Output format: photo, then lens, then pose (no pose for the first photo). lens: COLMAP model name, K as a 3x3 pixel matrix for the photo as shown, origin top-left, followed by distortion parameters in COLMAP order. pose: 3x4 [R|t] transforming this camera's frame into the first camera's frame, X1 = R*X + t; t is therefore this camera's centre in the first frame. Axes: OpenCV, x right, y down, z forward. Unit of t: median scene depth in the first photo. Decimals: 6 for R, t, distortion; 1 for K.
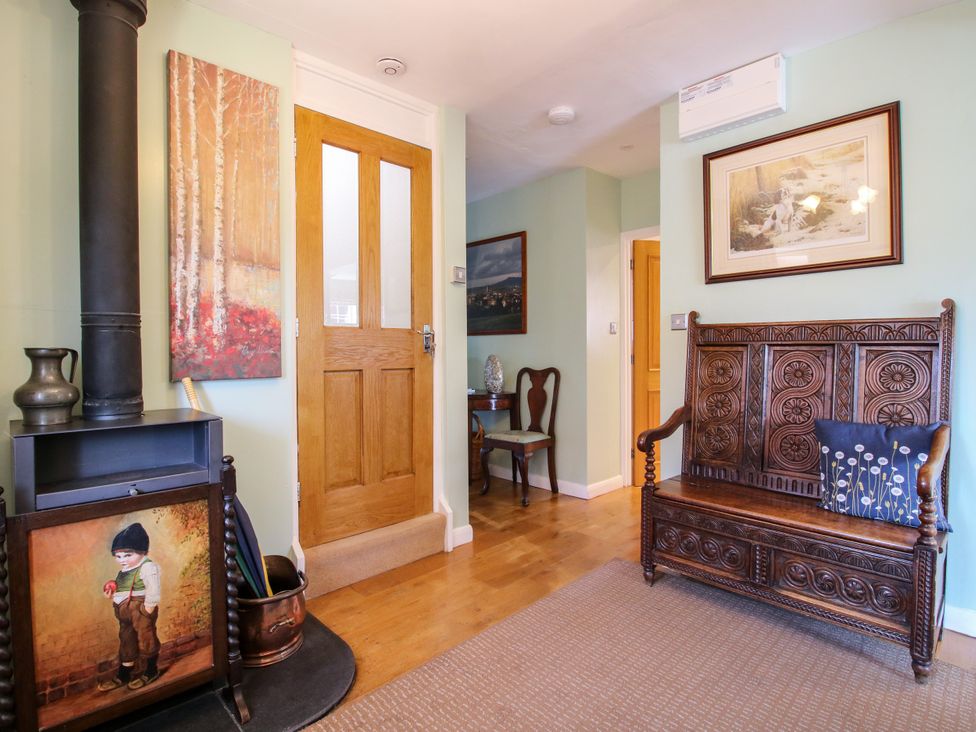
lens RADIAL K [[509.7, 0, 487.3], [0, 509.7, 358.2], [0, 0, 1]] dist [0.006662, -0.015700]
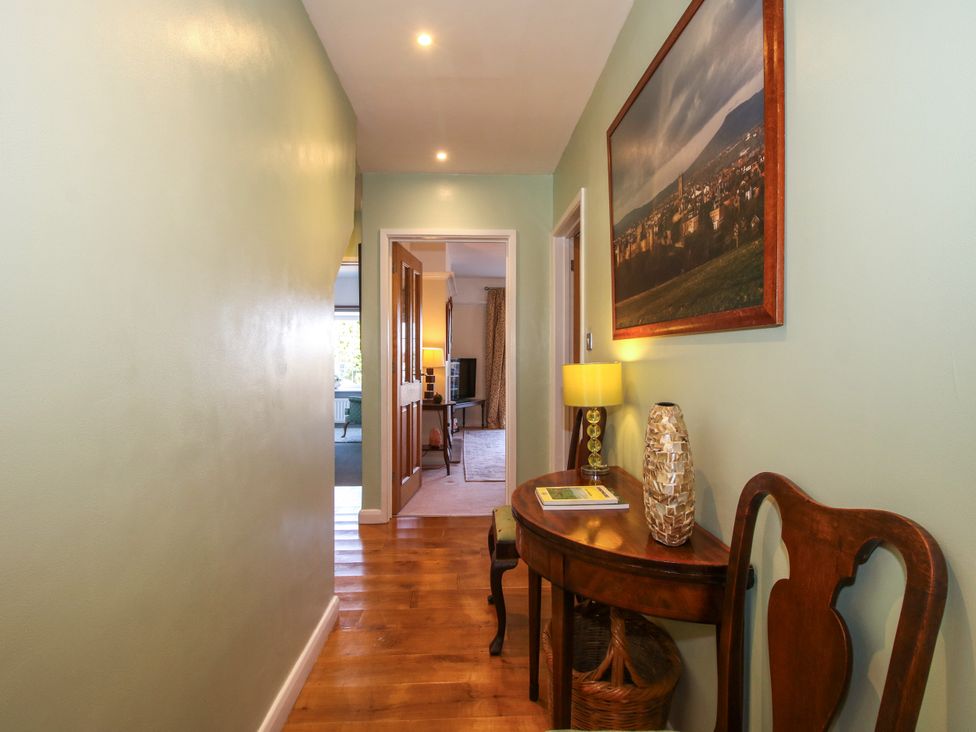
lens RADIAL K [[509.7, 0, 489.0], [0, 509.7, 357.4], [0, 0, 1]] dist [0.006662, -0.015700]
pose [[0.747000, 0.008348, -0.664772, 0.278266], [-0.017378, 0.999825, -0.006972, -0.061533], [0.664597, 0.016760, 0.747014, 1.580024]]
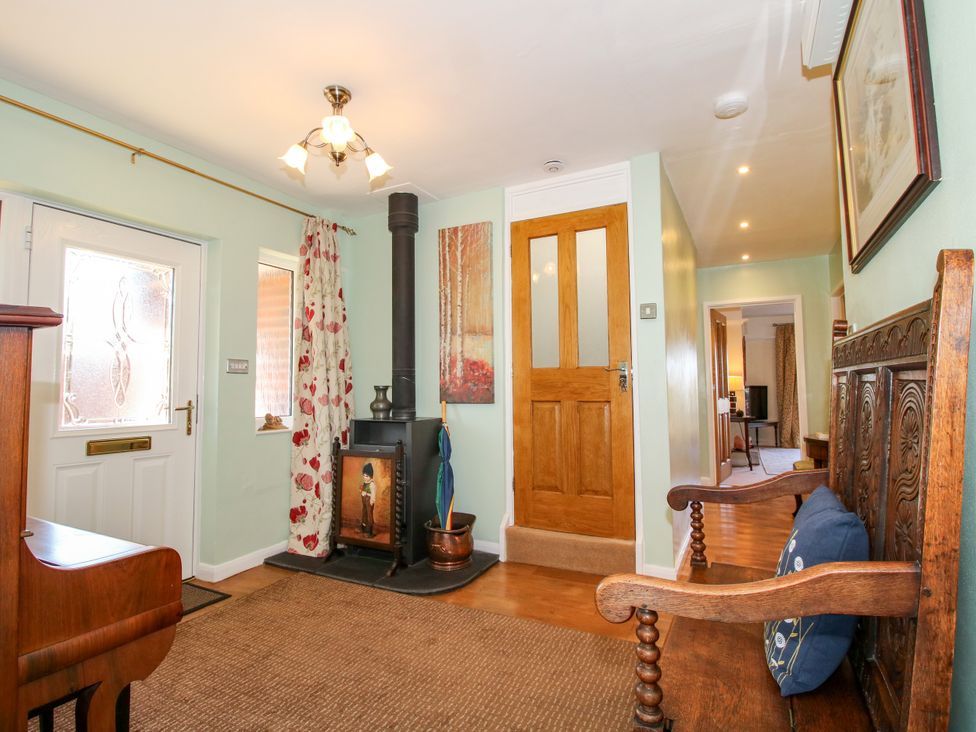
lens RADIAL K [[509.7, 0, 483.4], [0, 509.7, 360.9], [0, 0, 1]] dist [0.006662, -0.015700]
pose [[0.320710, -0.052997, -0.945694, 1.150961], [-0.010293, 0.998179, -0.059429, 0.000894], [0.947122, 0.028794, 0.319580, 0.521468]]
